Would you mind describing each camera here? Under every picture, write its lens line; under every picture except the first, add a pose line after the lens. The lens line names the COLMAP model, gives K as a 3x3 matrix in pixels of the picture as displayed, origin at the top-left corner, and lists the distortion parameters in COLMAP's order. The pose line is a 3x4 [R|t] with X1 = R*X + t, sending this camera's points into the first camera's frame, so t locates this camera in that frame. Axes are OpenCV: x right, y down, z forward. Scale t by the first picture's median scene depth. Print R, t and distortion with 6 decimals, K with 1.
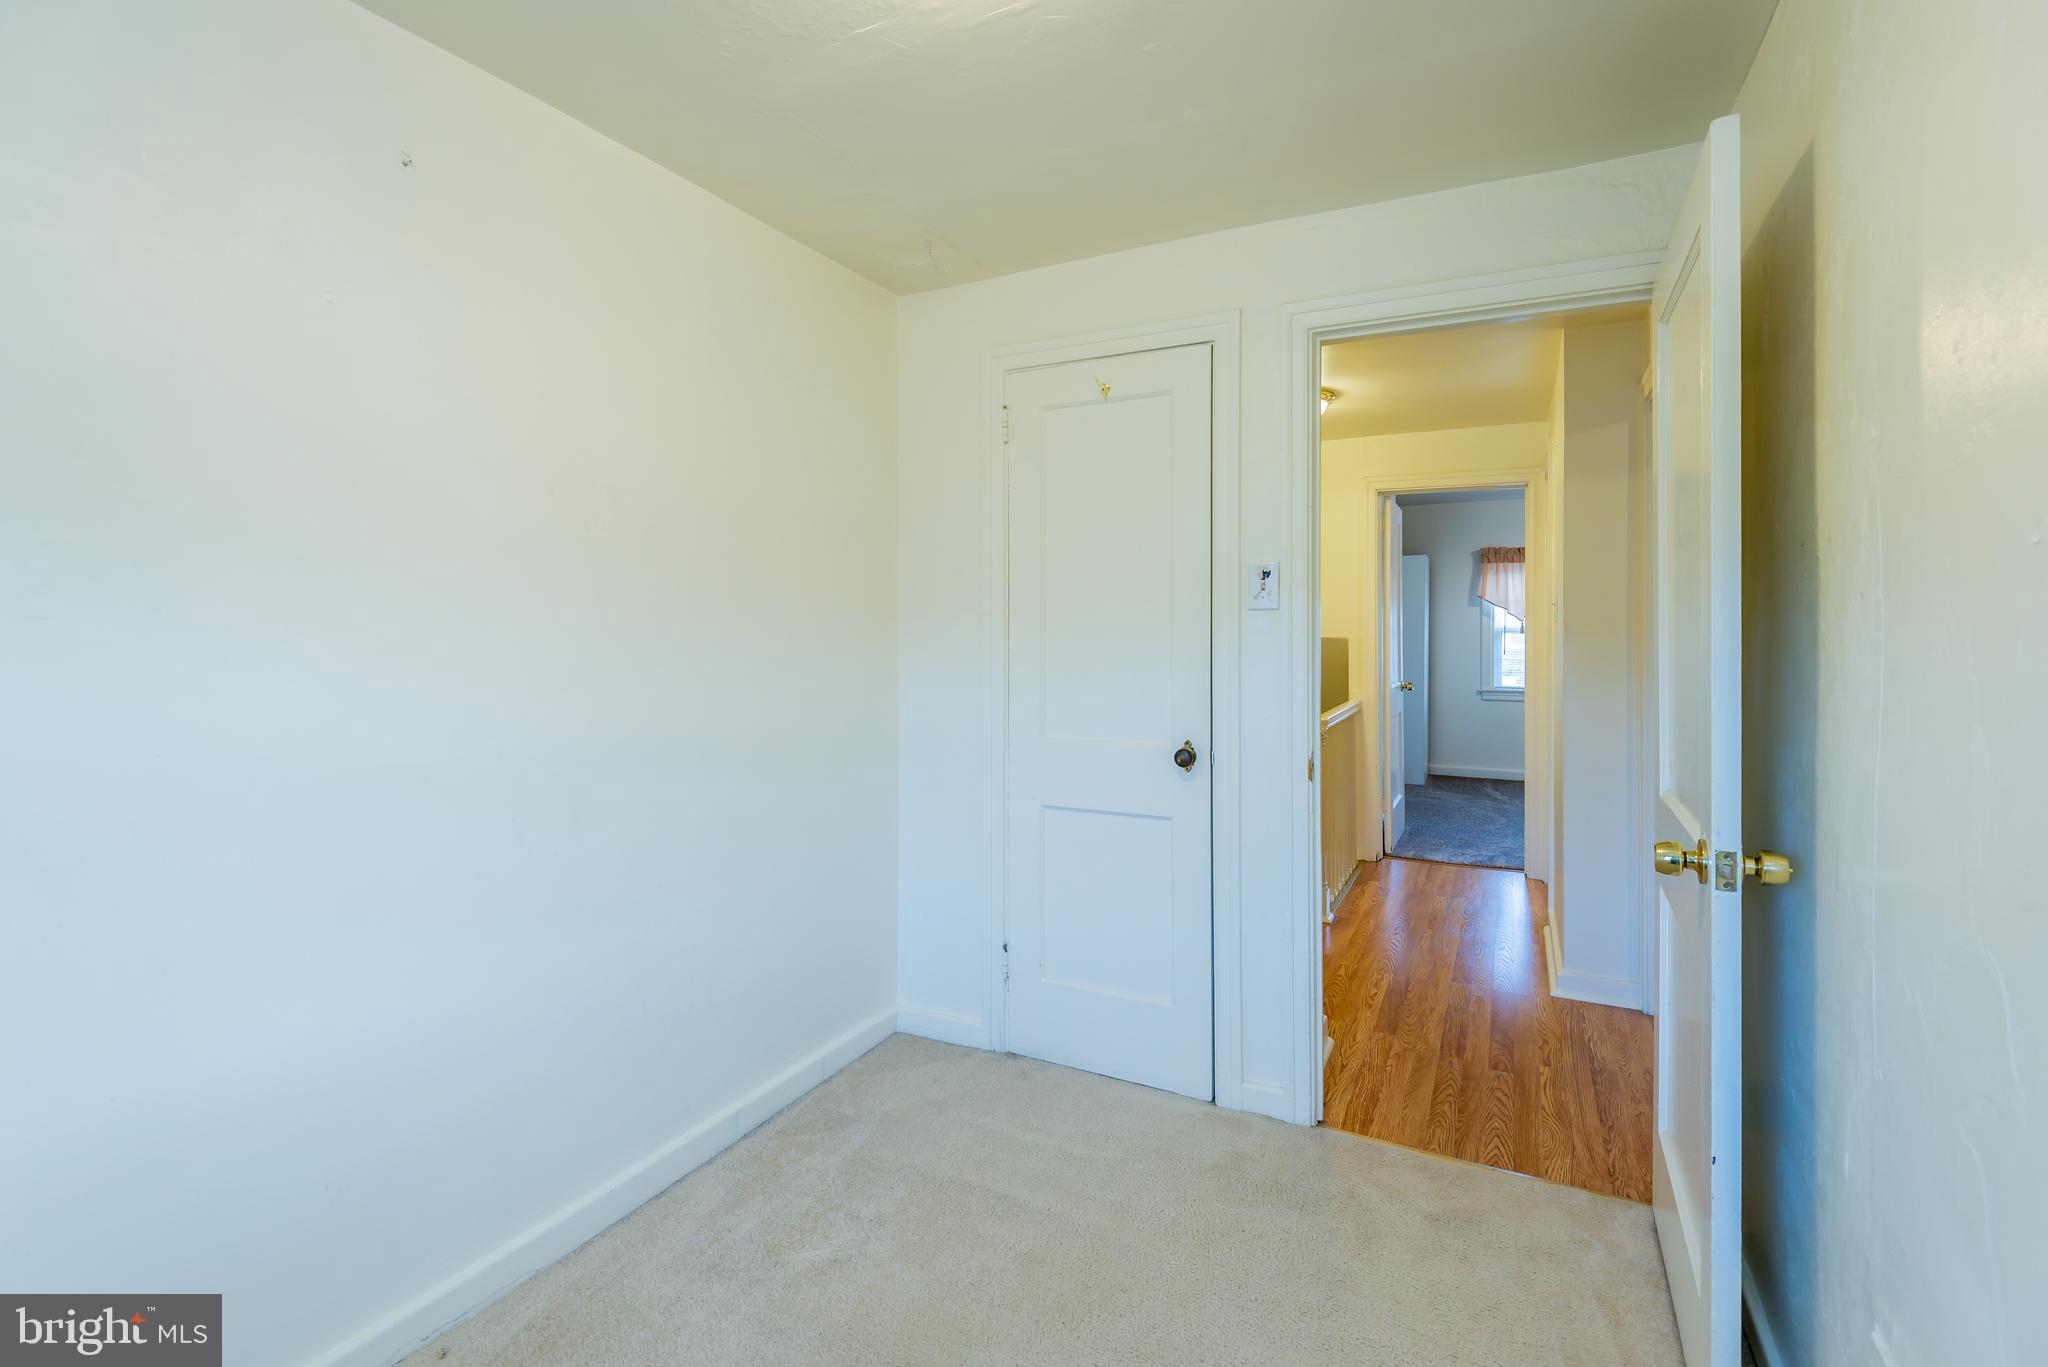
lens RADIAL K [[956.4, 0, 1025.4], [0, 956.4, 649.9], [0, 0, 1]] dist [-0.001214, -0.008047]
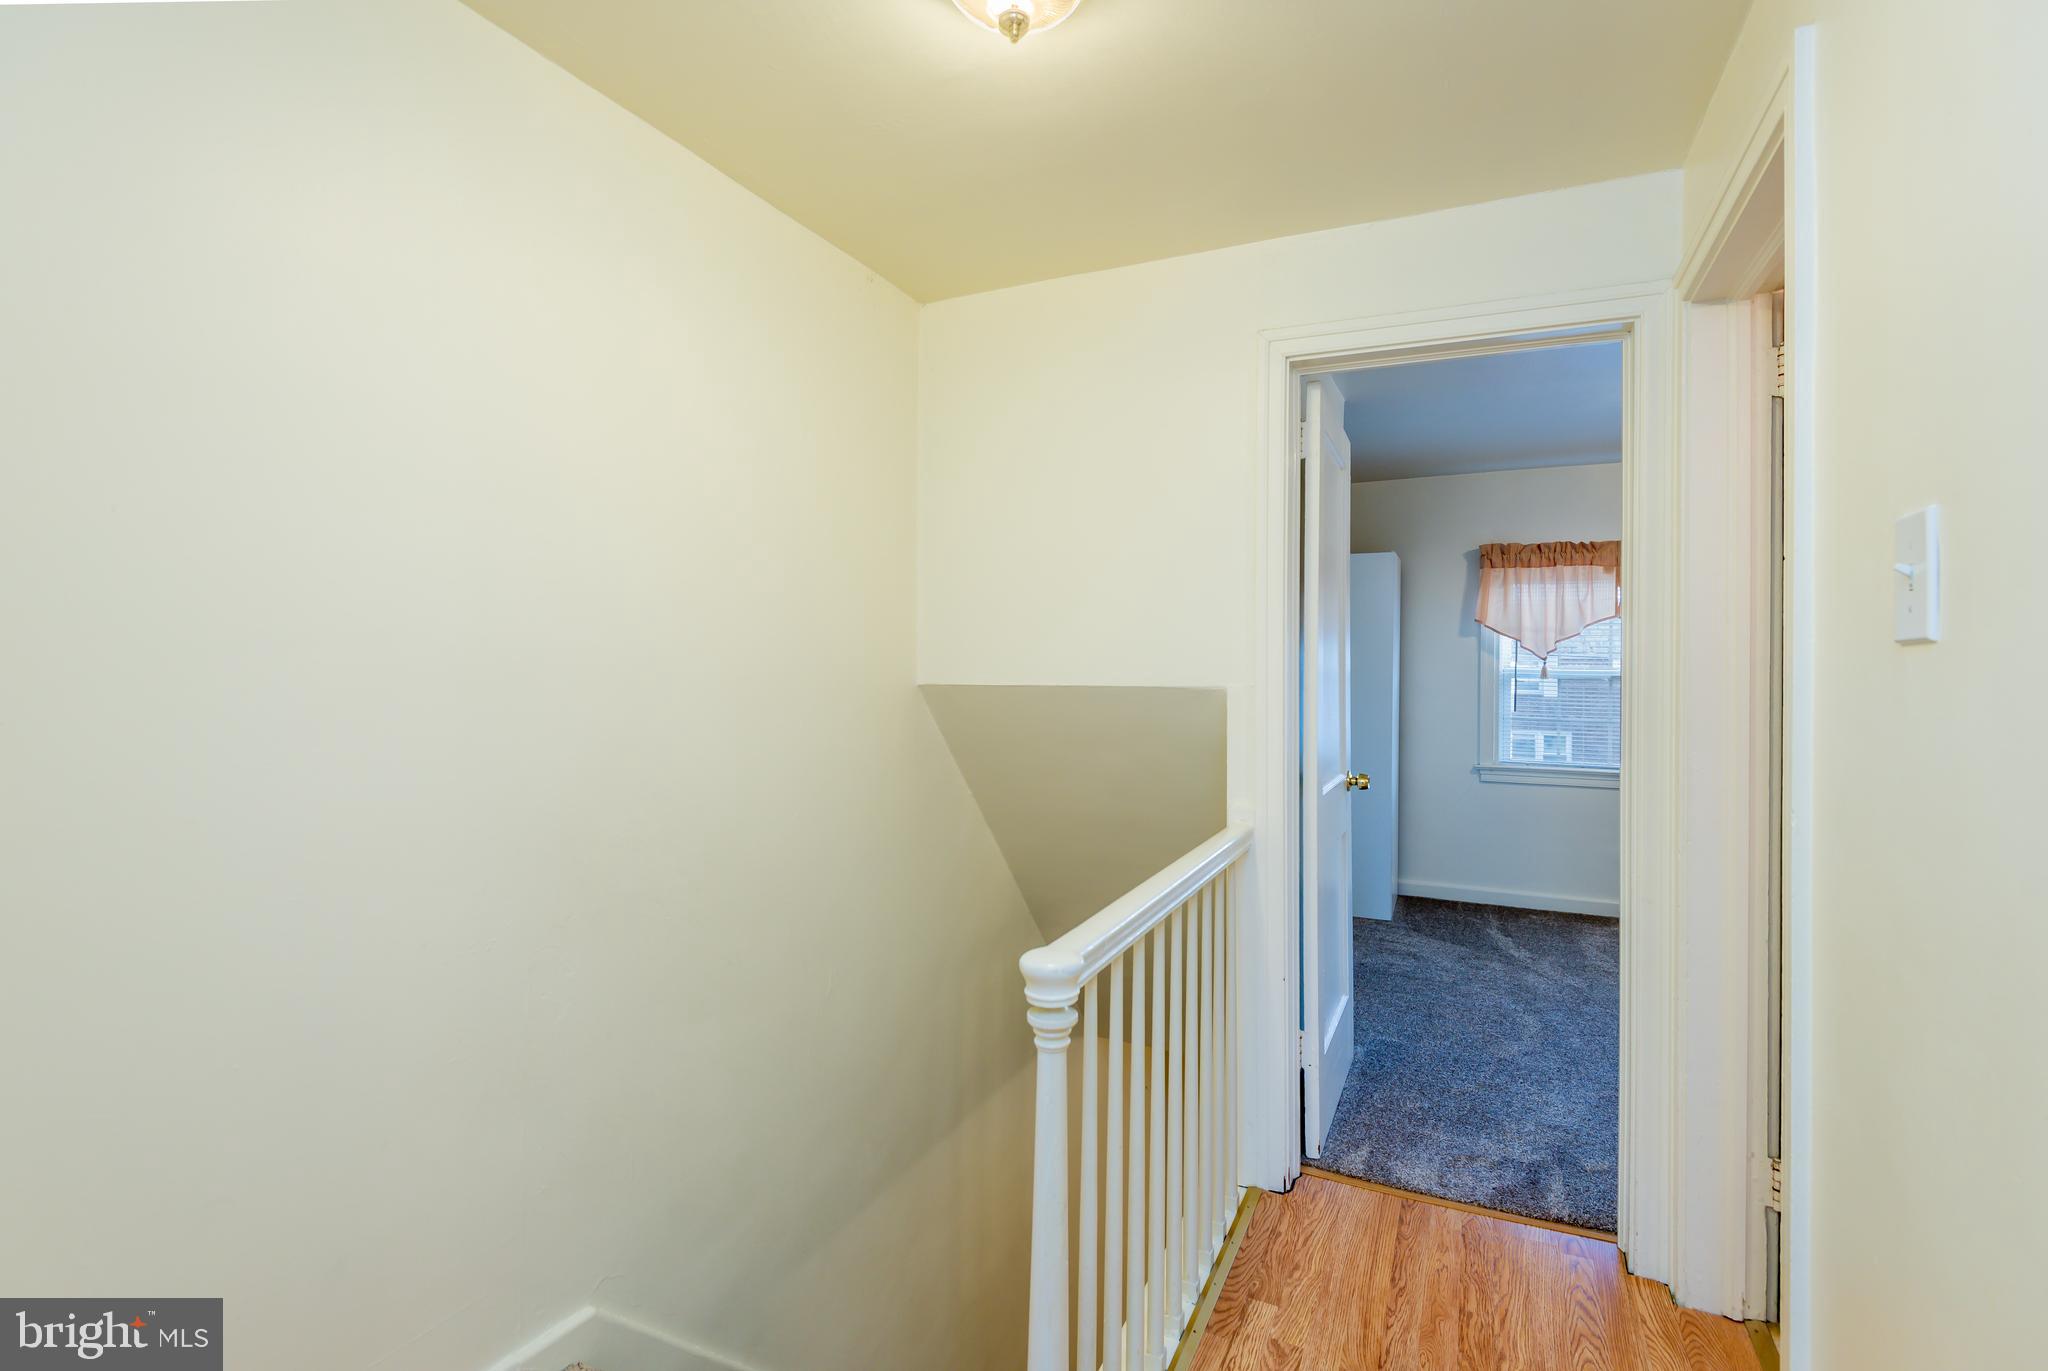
lens RADIAL K [[956.4, 0, 1023.9], [0, 956.4, 679.2], [0, 0, 1]] dist [-0.001214, -0.008047]
pose [[0.999582, 0.006227, 0.028229, 0.157185], [-0.005926, 0.999925, -0.010757, -0.008144], [-0.028294, 0.010585, 0.999544, 0.376465]]
